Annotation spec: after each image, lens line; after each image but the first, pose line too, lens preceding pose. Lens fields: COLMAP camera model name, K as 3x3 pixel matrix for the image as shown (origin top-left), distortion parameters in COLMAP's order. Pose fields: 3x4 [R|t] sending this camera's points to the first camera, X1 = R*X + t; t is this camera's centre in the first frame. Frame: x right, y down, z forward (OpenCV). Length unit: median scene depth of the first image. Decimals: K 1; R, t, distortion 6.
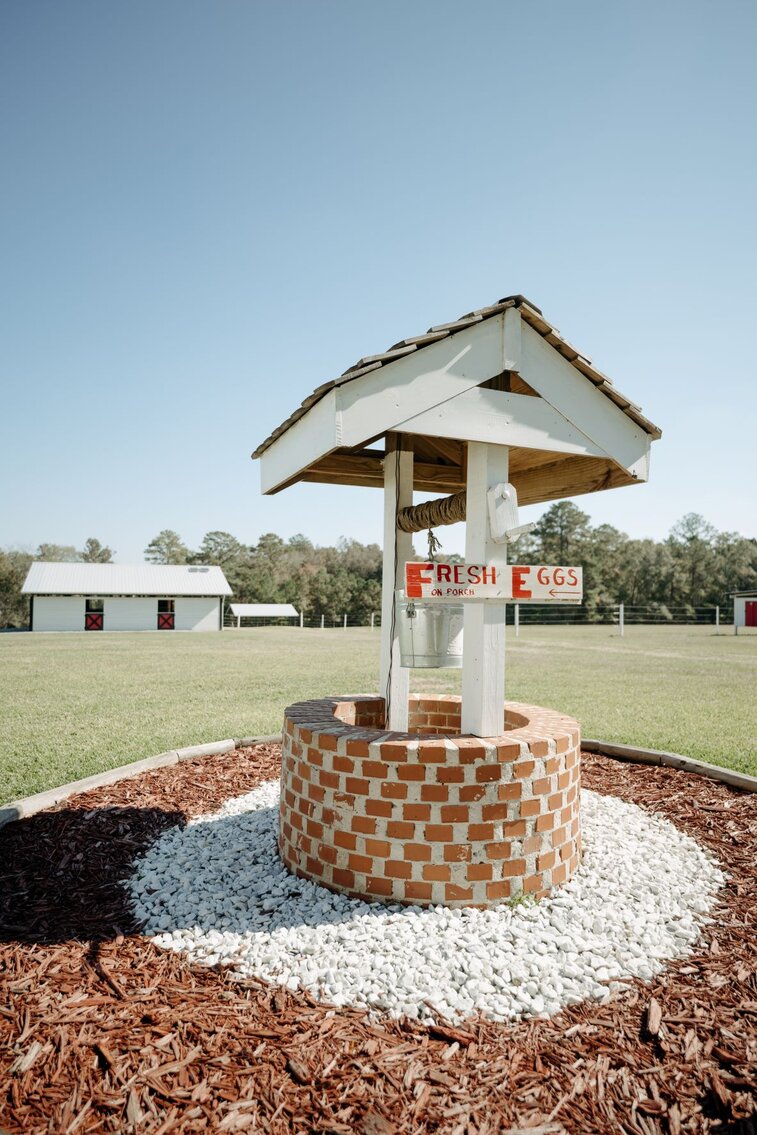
lens RADIAL K [[652.3, 0, 379.3], [0, 652.3, 572.2], [0, 0, 1]] dist [-0.007823, 0.003334]
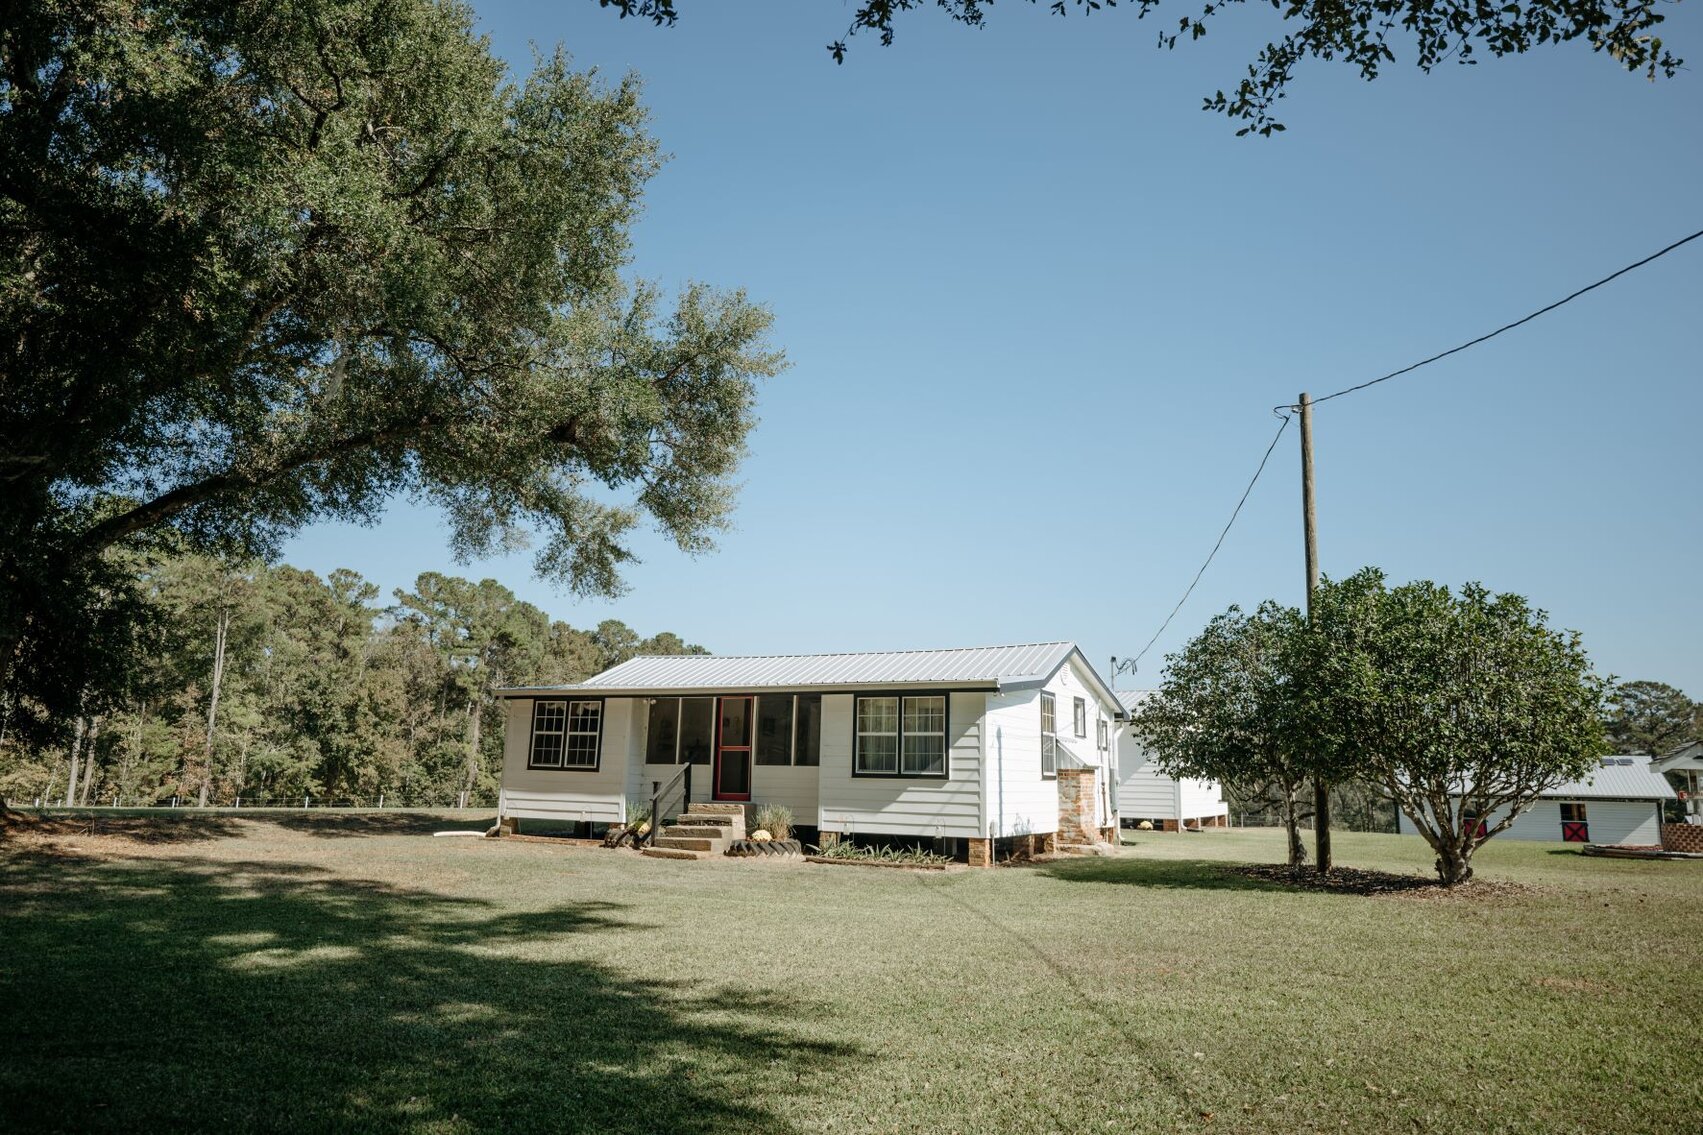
lens RADIAL K [[1131.7, 0, 840.8], [0, 1131.7, 561.7], [0, 0, 1]] dist [-0.007269, 0.000989]
pose [[0.652280, -0.138243, -0.745265, 0.042034], [0.011225, 0.984881, -0.172867, -0.005513], [0.757895, 0.104392, 0.643970, -0.162307]]
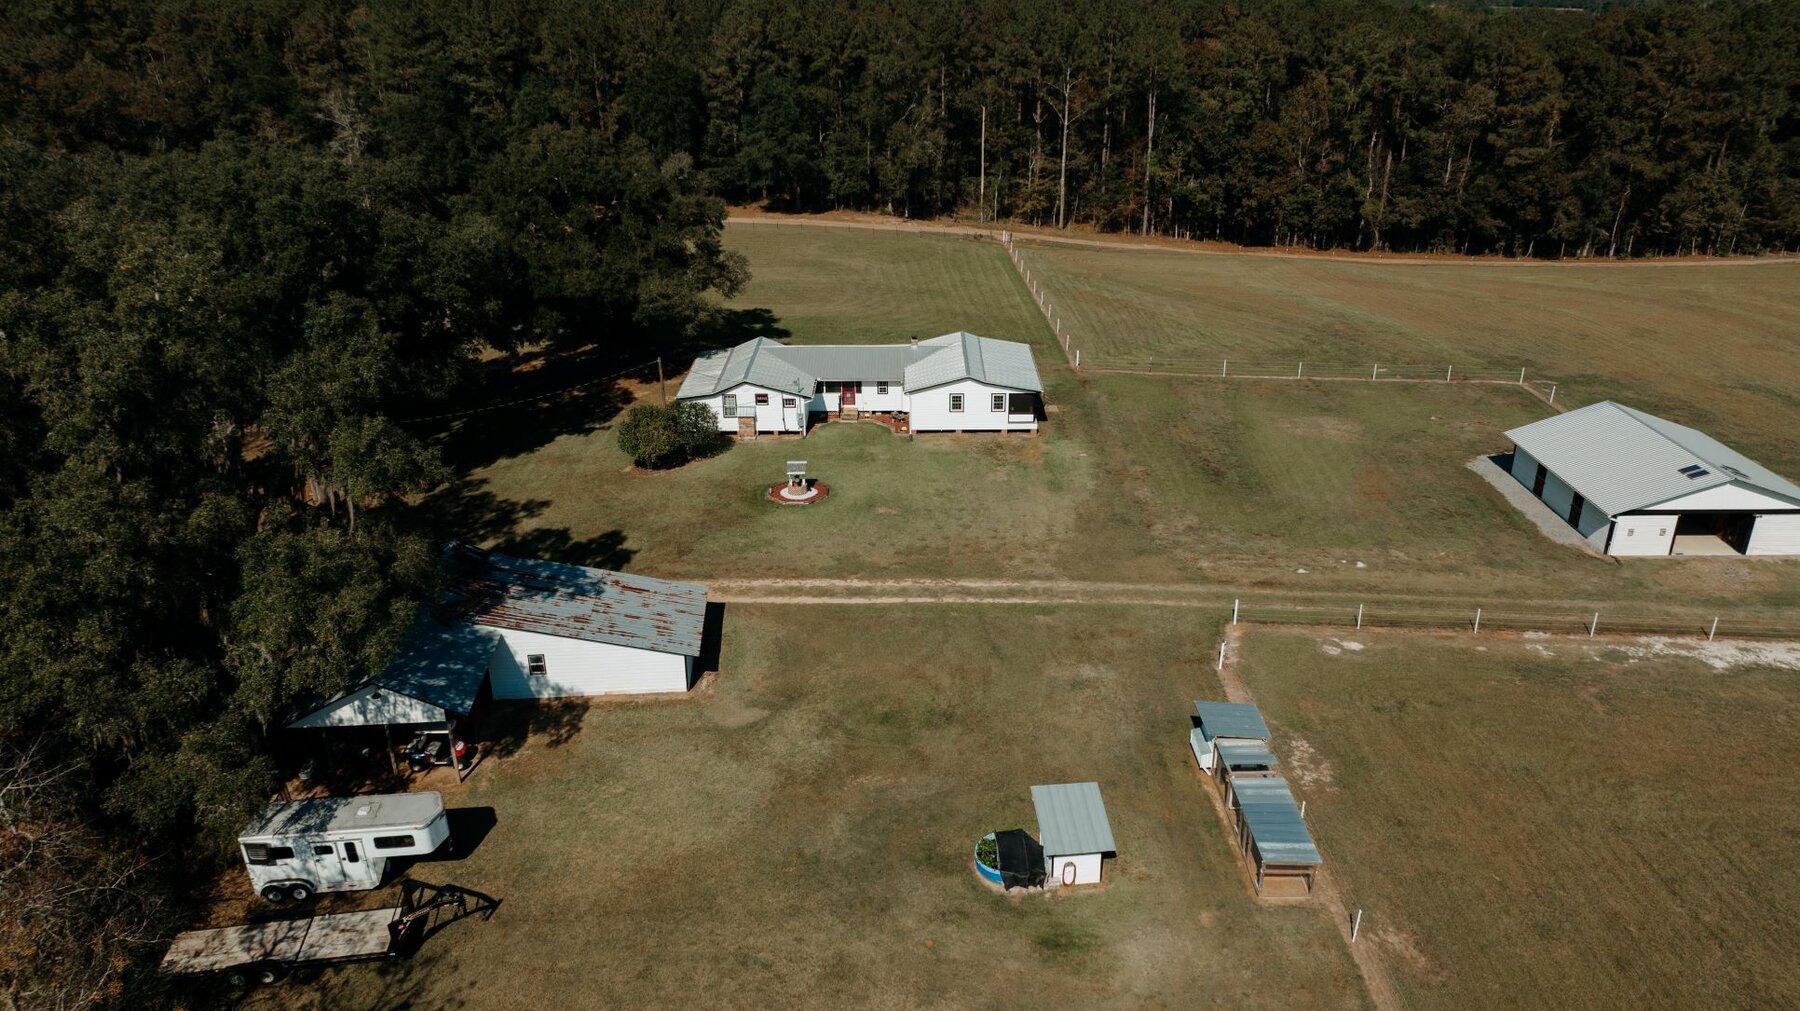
lens RADIAL K [[1263.9, 0, 899.0], [0, 1263.9, 518.8], [0, 0, 1]] dist [-0.025947, 0.017510]
pose [[-0.381569, 0.364165, -0.849582, 0.441064], [0.038742, 0.924615, 0.378927, -0.181726], [0.923528, 0.111672, -0.366913, 0.254200]]
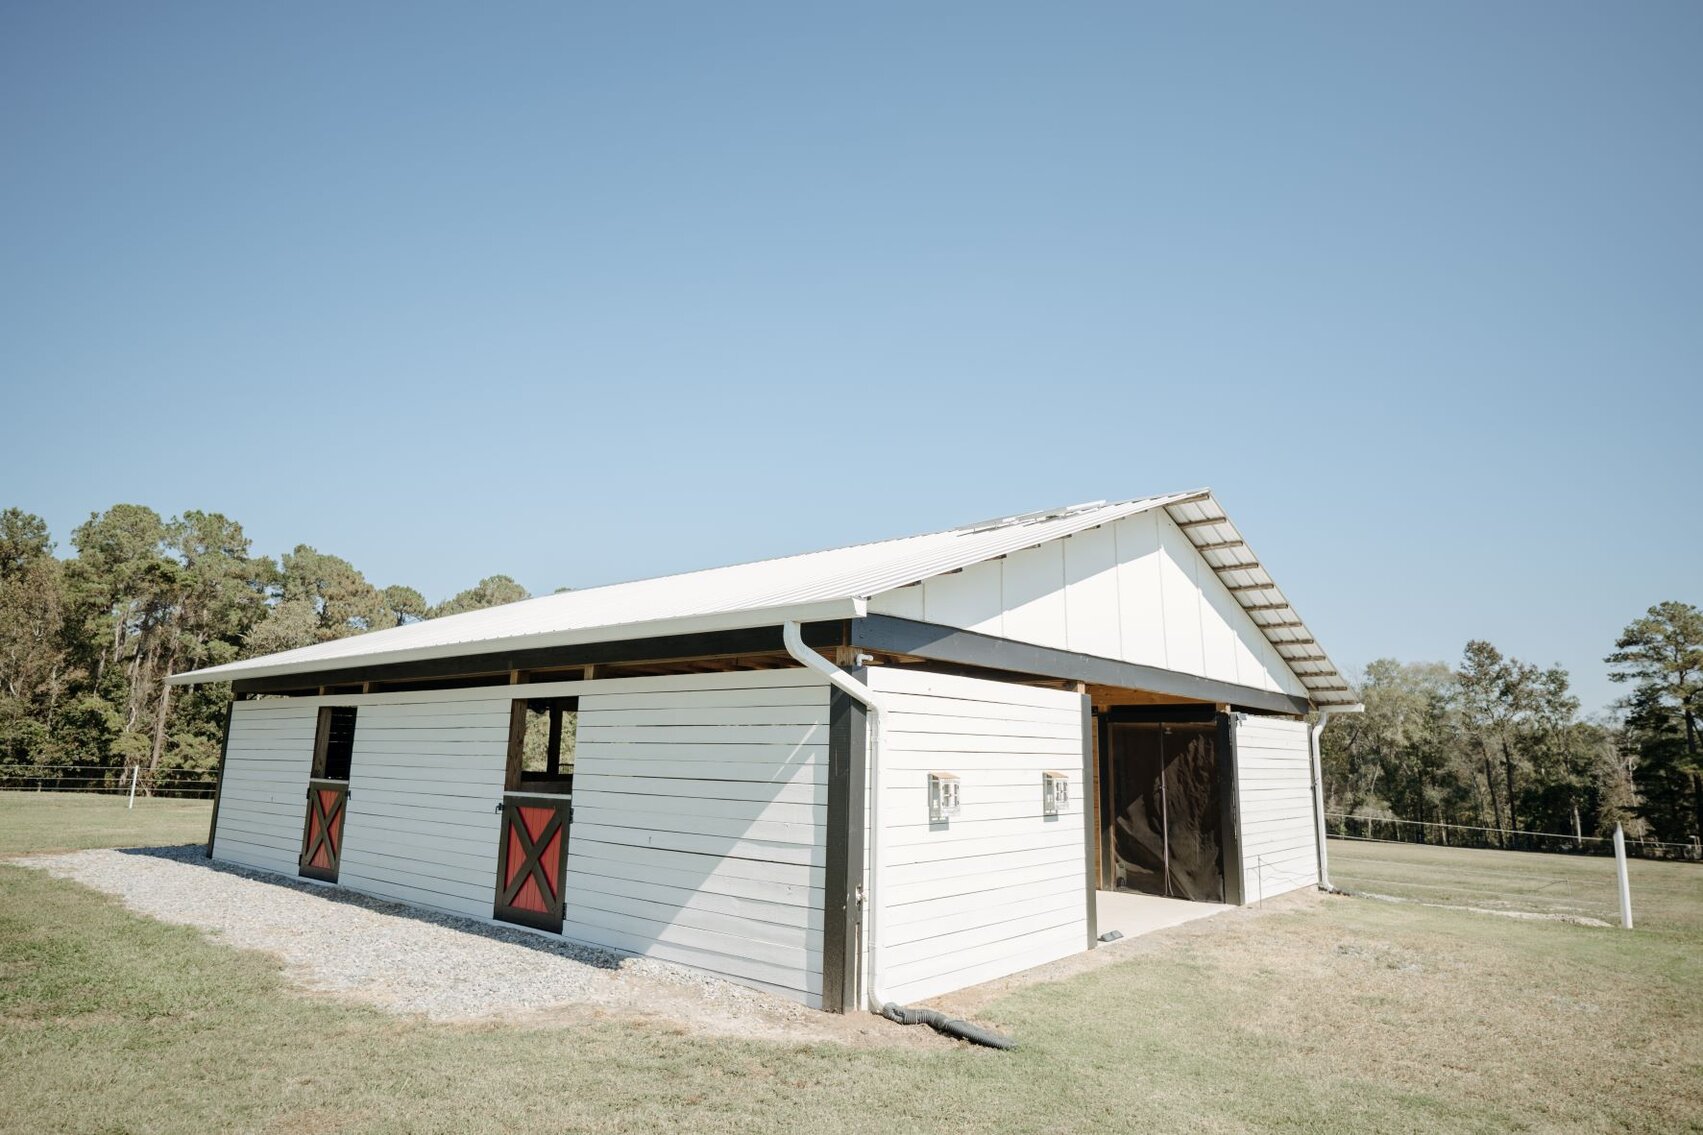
lens RADIAL K [[978.7, 0, 846.7], [0, 978.7, 571.1], [0, 0, 1]] dist [-0.007823, 0.003334]
pose [[0.463782, -0.166112, -0.870238, -0.036271], [0.018216, 0.983846, -0.178090, 0.017341], [0.885762, 0.066743, 0.459315, 0.308929]]
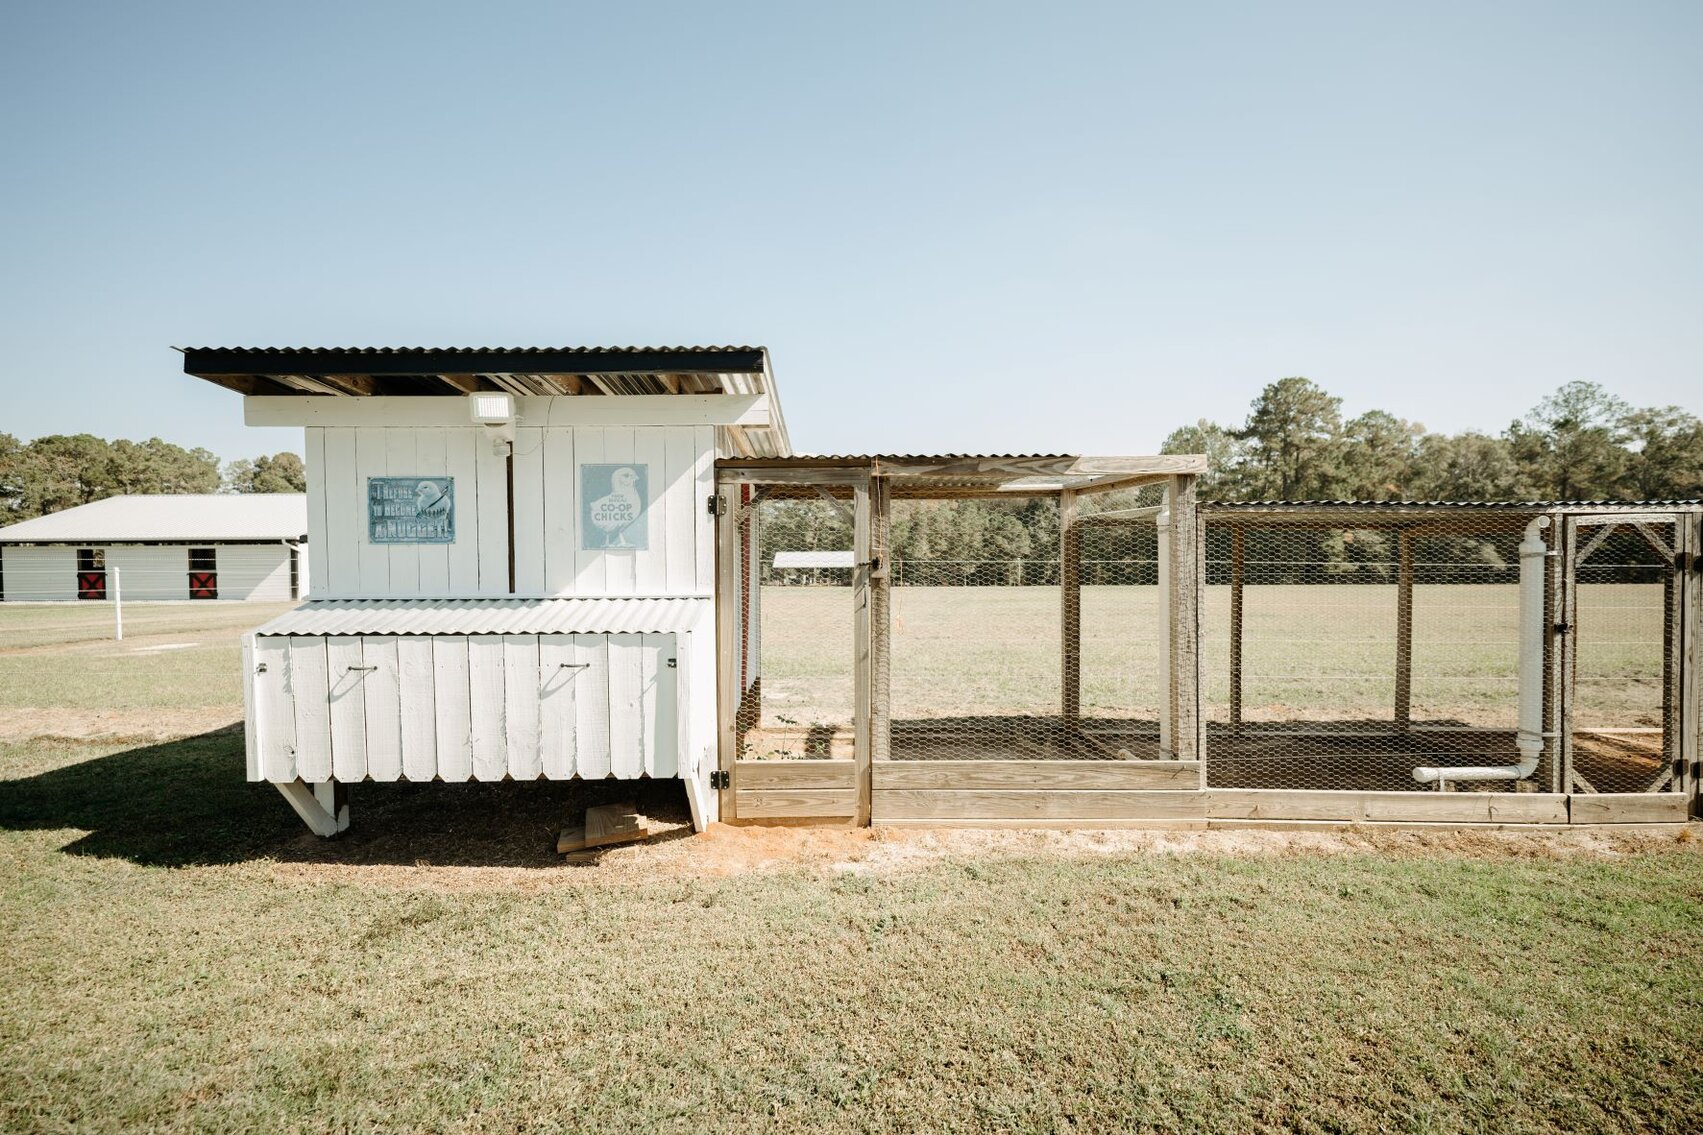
lens RADIAL K [[728.8, 0, 846.1], [0, 728.8, 573.2], [0, 0, 1]] dist [0.002232, 0.000093]
pose [[0.929269, 0.000123, -0.369404, 0.146635], [0.029609, 0.996758, 0.074815, 0.010424], [0.368215, -0.080461, 0.926252, 0.194433]]
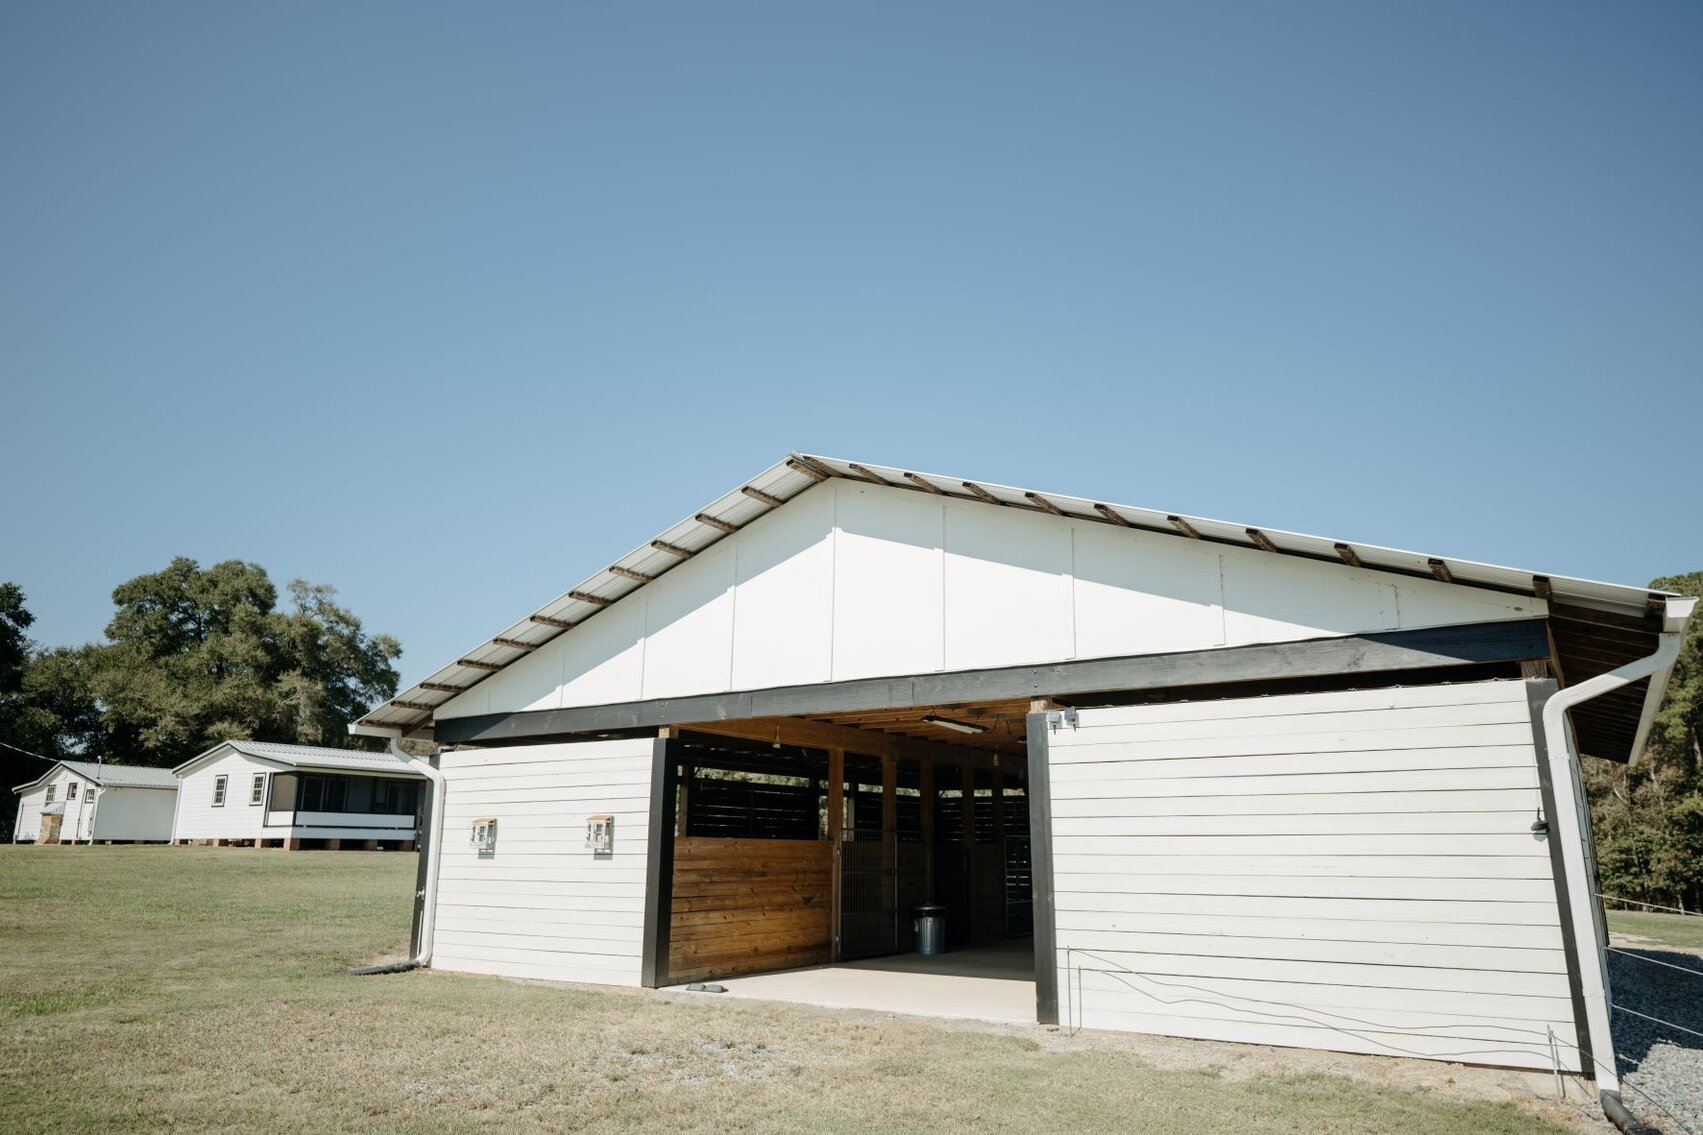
lens RADIAL K [[1131.7, 0, 849.1], [0, 1131.7, 574.7], [0, 0, 1]] dist [-0.007269, 0.000989]
pose [[-0.821045, -0.148118, -0.551314, -0.054242], [0.010330, 0.961740, -0.273770, 0.024949], [0.570770, -0.230472, -0.788101, 0.429555]]
